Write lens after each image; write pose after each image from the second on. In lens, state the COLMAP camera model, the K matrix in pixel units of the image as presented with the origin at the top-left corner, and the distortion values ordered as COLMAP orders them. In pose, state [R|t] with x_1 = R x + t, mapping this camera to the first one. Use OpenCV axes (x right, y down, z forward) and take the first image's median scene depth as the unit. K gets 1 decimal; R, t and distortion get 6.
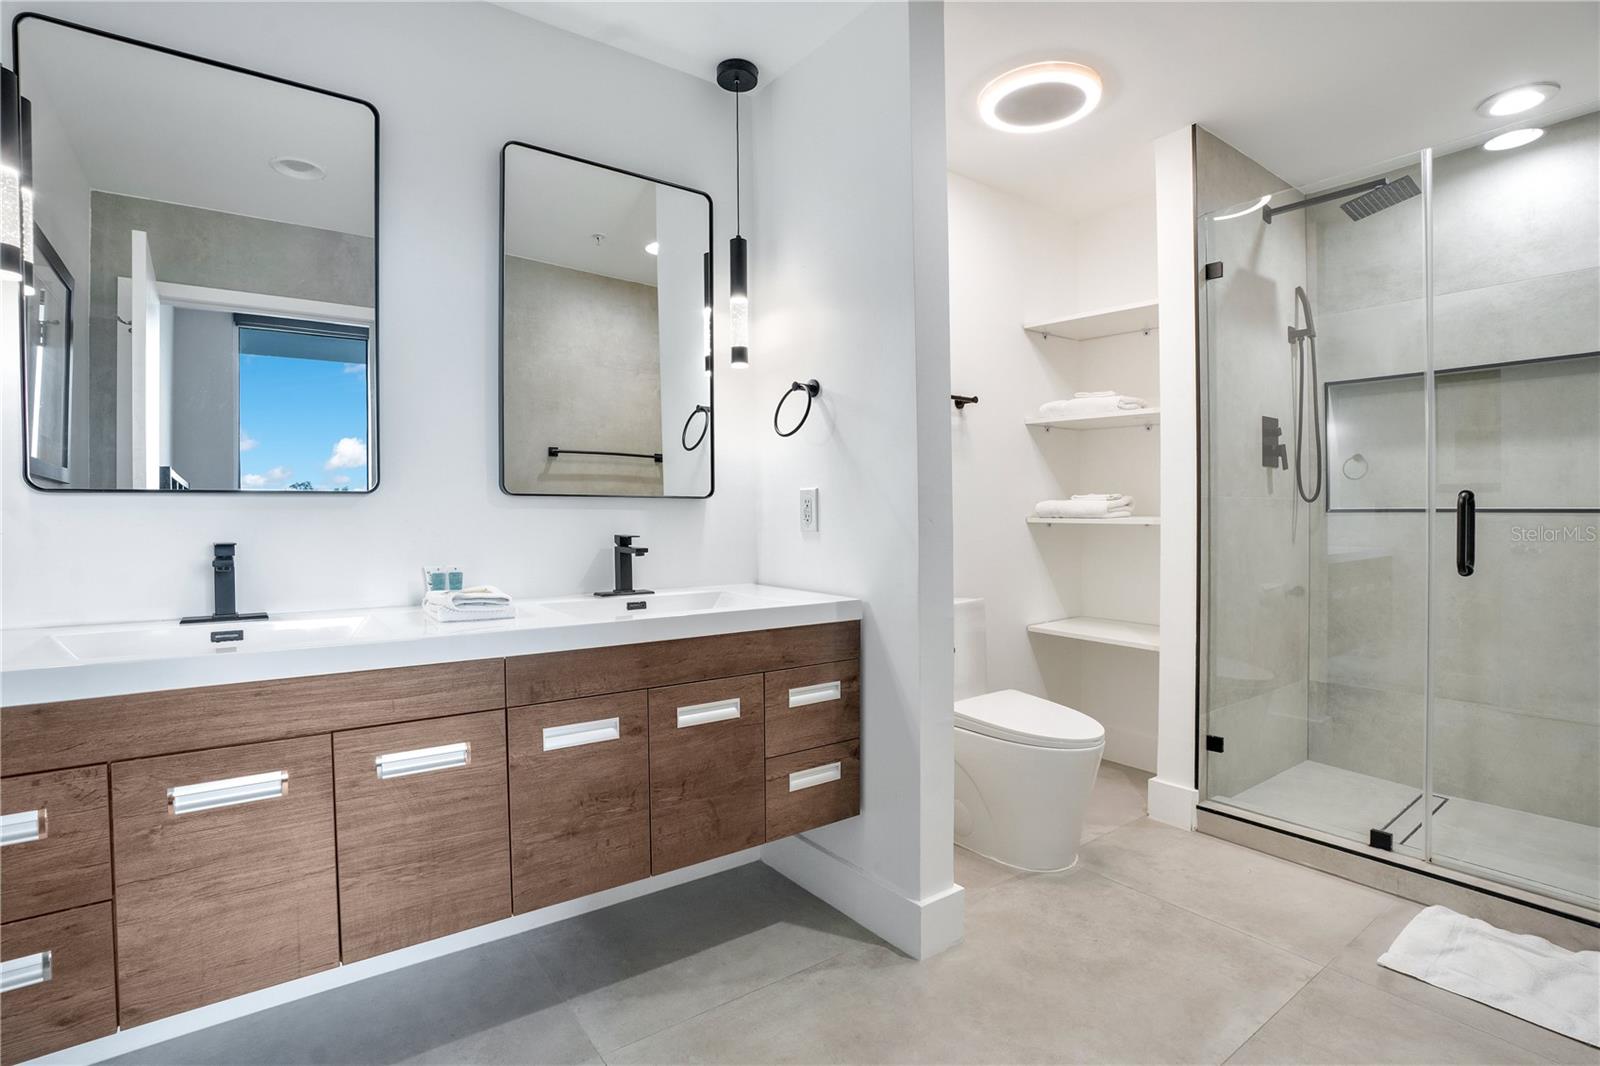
lens RADIAL K [[792.8, 0, 793.6], [0, 792.8, 517.9], [0, 0, 1]] dist [0.004541, 0.004400]
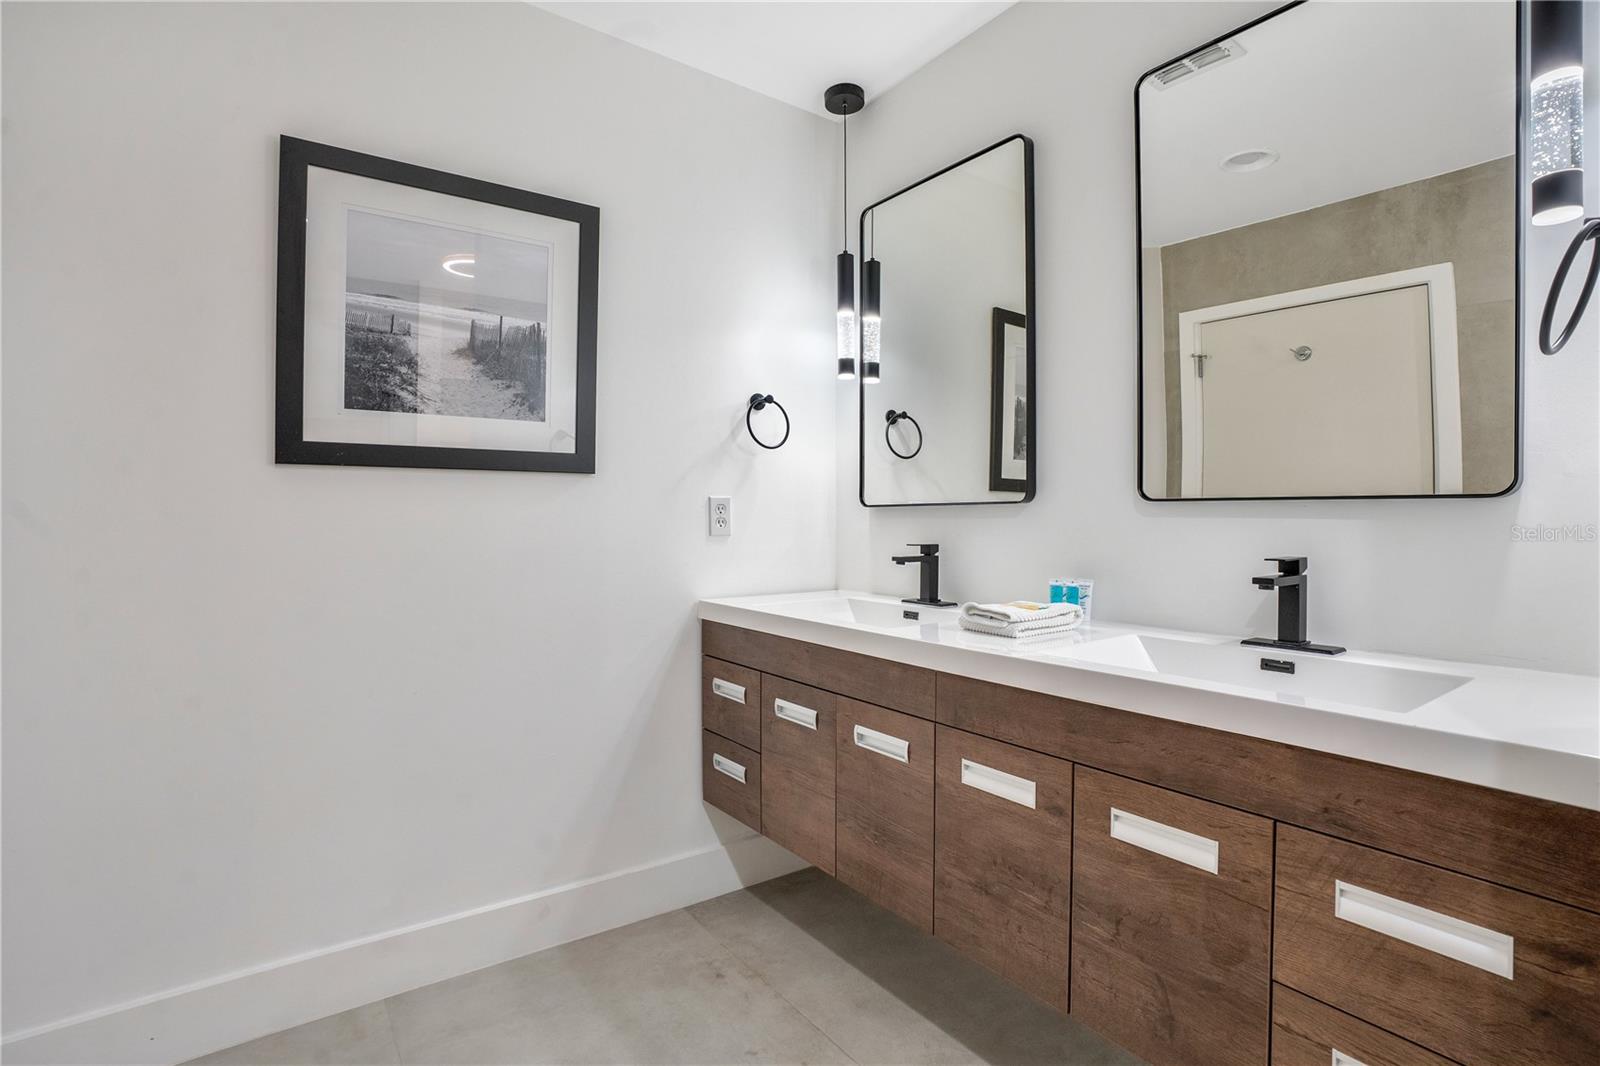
lens RADIAL K [[792.8, 0, 794.3], [0, 792.8, 529.6], [0, 0, 1]] dist [0.004541, 0.004400]
pose [[0.009017, 0.016119, -0.999829, 0.557396], [-0.007909, 0.999840, 0.016048, -0.012213], [0.999928, 0.007763, 0.009143, 0.738107]]
